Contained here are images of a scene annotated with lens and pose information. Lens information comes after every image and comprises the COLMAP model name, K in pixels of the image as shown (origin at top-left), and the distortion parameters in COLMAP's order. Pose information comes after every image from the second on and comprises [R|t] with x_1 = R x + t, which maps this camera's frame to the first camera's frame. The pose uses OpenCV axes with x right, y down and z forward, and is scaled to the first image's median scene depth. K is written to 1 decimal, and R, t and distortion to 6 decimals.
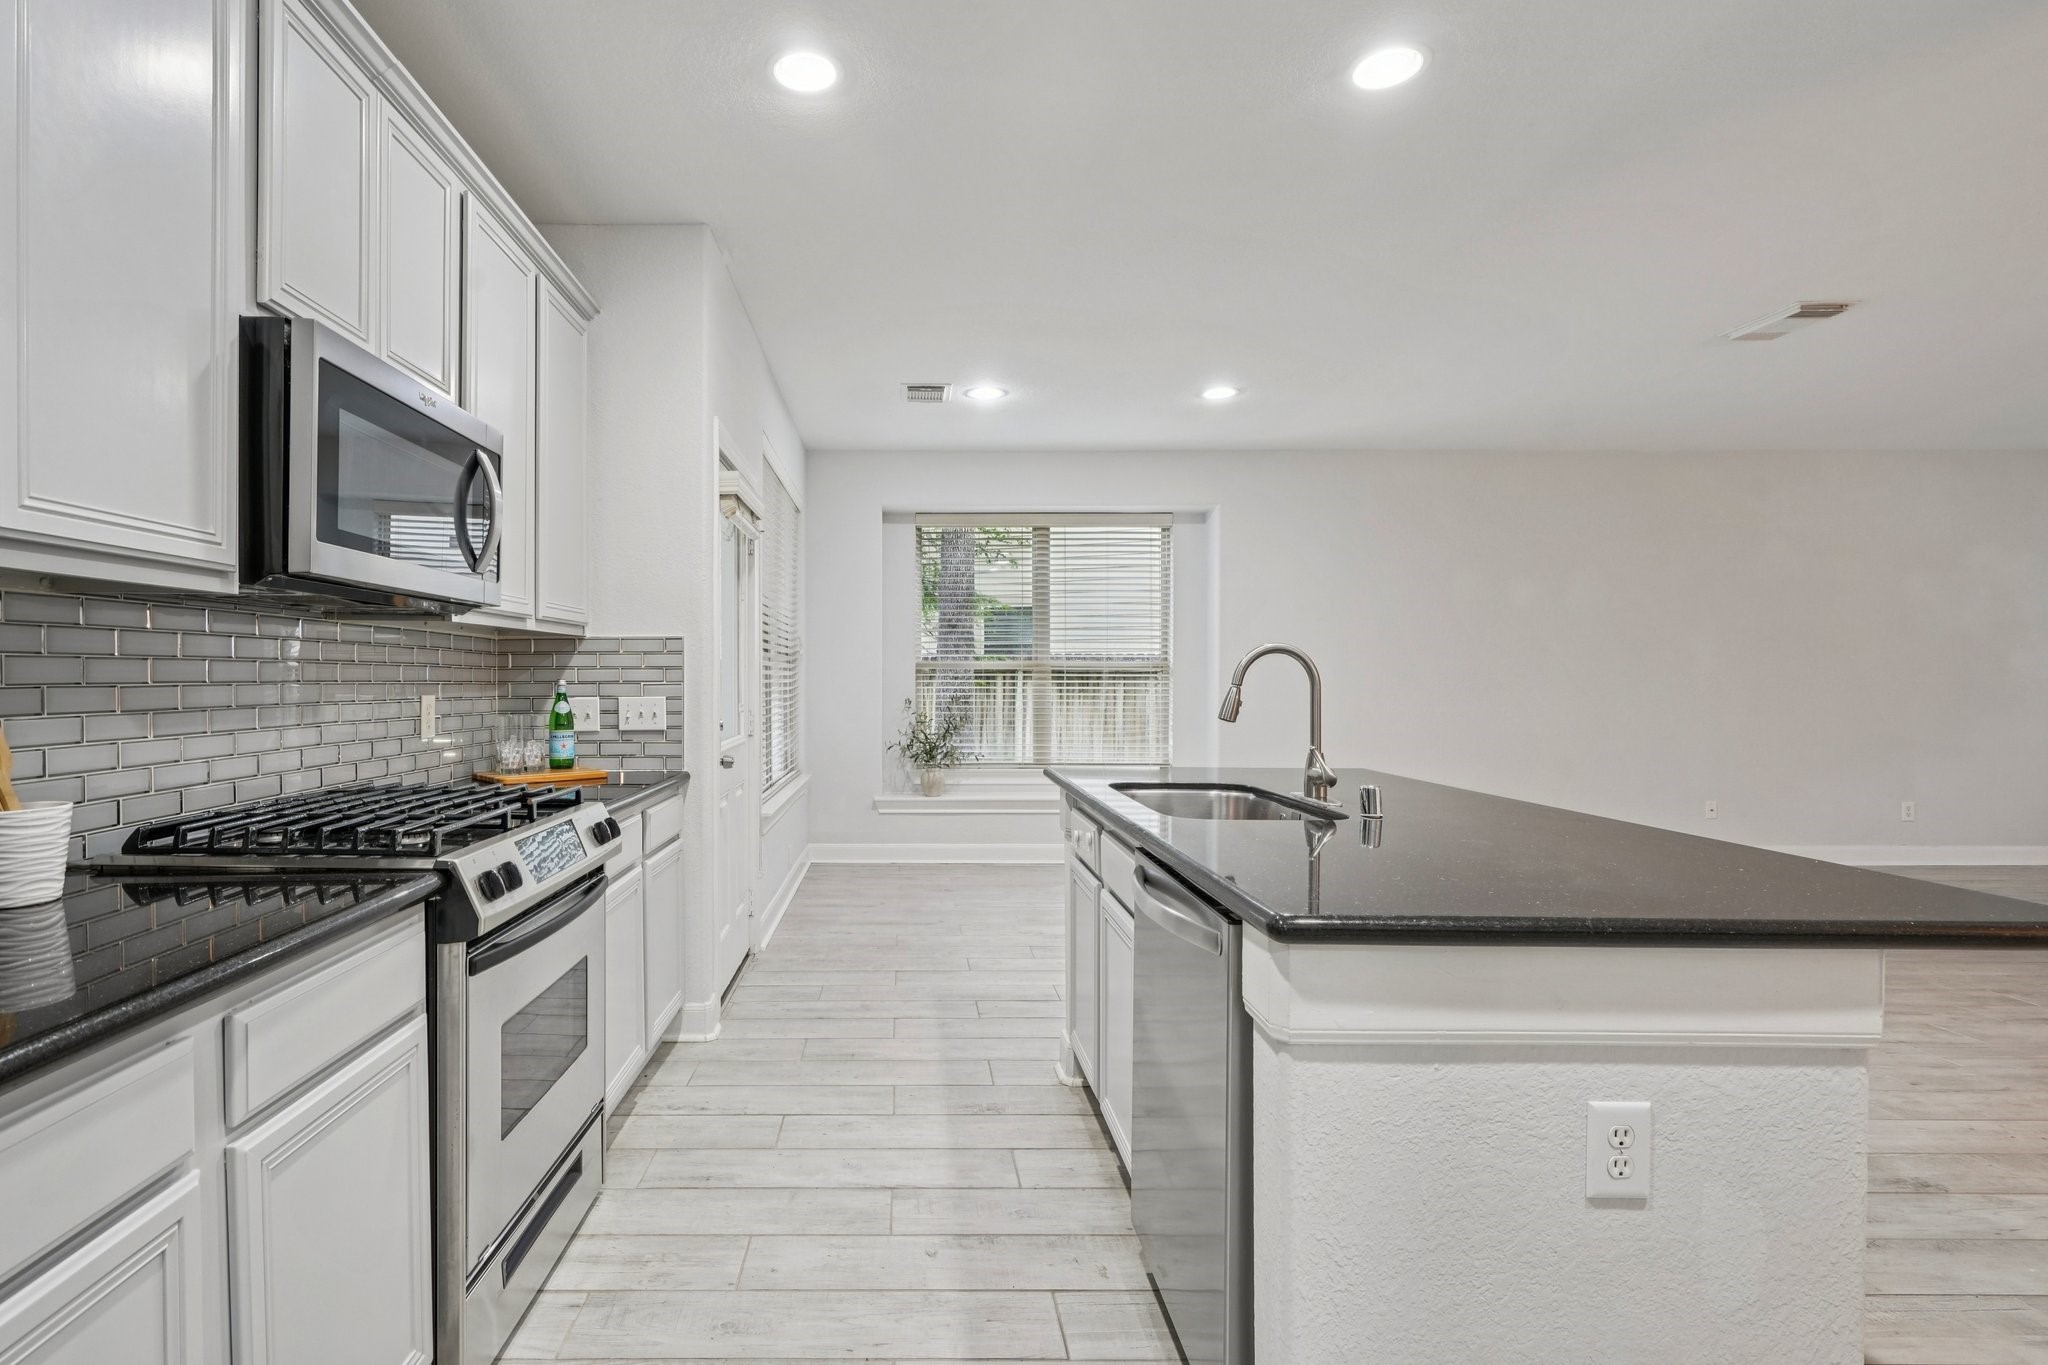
lens RADIAL K [[1007.9, 0, 899.7], [0, 1007.9, 690.4], [0, 0, 1]] dist [-0.000649, 0.000067]
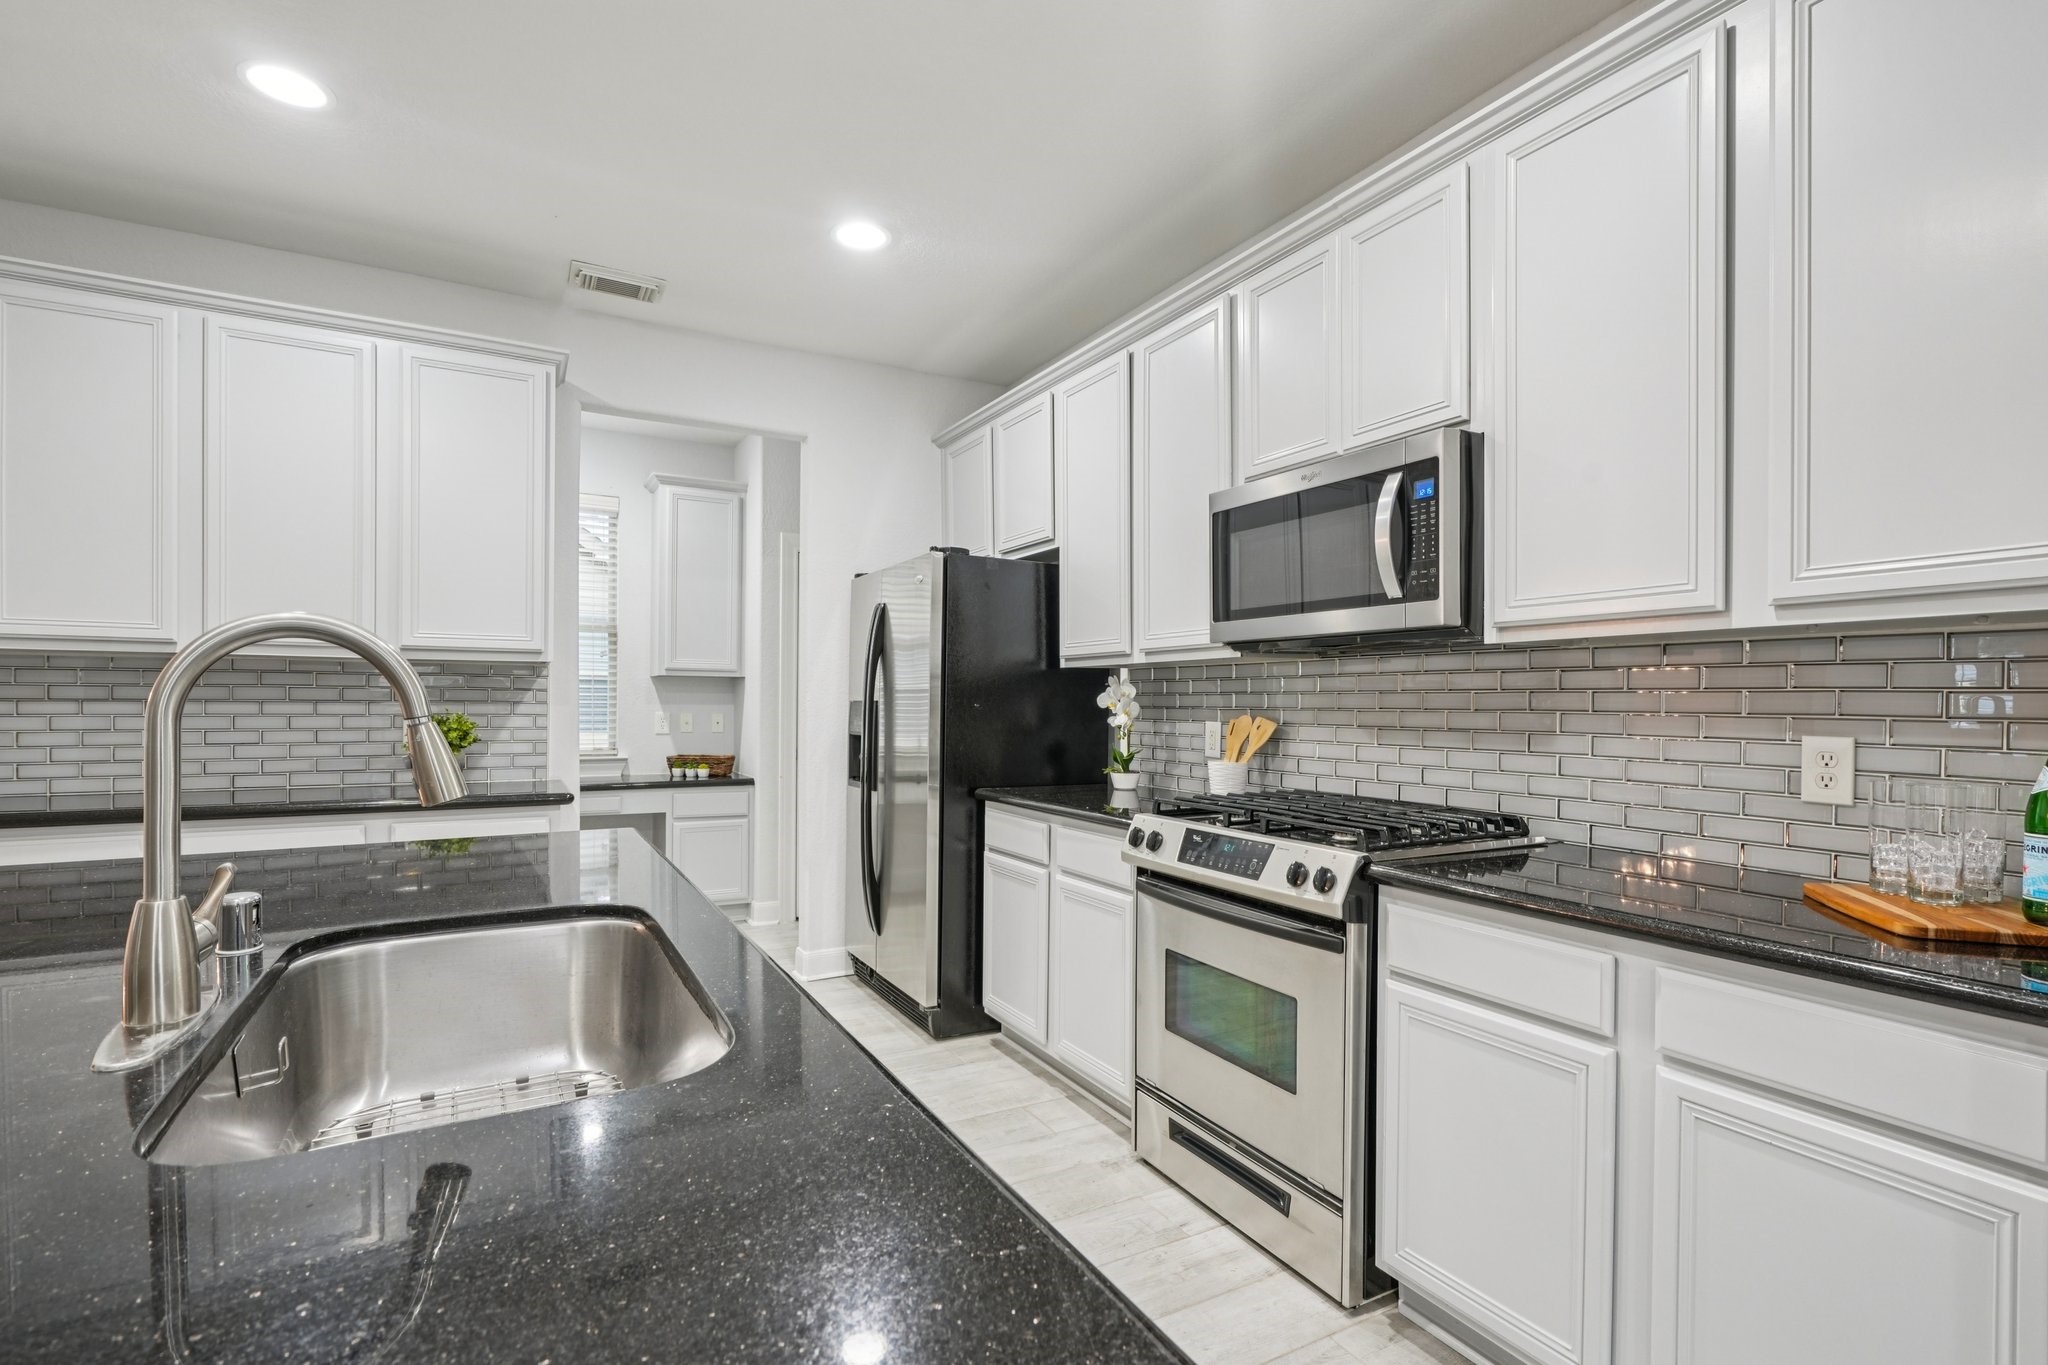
lens RADIAL K [[955.1, 0, 1036.4], [0, 955.1, 716.5], [0, 0, 1]] dist [-0.001256, -0.000260]
pose [[-0.871398, 0.000524, -0.490576, 0.211258], [-0.013745, 0.999581, 0.025482, -0.012932], [0.490383, 0.028948, -0.871026, 1.020957]]
